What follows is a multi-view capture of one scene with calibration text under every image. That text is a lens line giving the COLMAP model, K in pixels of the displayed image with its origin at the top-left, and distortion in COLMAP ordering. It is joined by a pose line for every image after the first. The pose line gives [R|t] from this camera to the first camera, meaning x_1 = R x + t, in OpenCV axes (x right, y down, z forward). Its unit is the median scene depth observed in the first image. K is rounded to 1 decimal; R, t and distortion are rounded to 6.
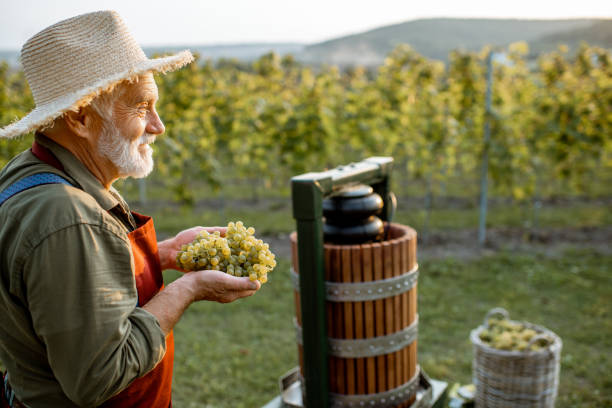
lens RADIAL K [[641.8, 0, 306.0], [0, 641.8, 204.4], [0, 0, 1]] dist [-0.048430, 0.000000]
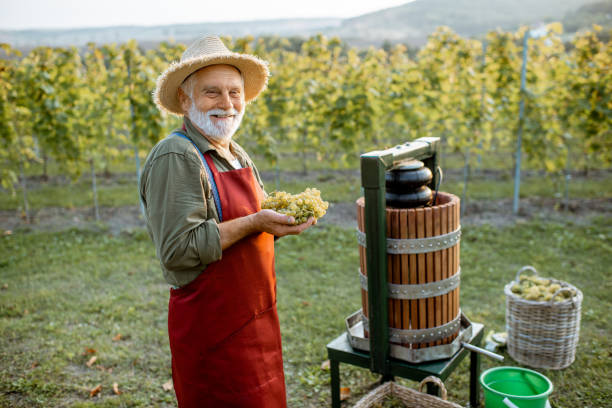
lens RADIAL K [[641.8, 0, 305.4], [0, 641.8, 204.6], [0, 0, 1]] dist [-0.048430, 0.000000]
pose [[0.998643, 0.002226, -0.052037, -0.028604], [0.000023, 0.999067, 0.043185, 0.000917], [0.052084, -0.043128, 0.997711, -0.113492]]
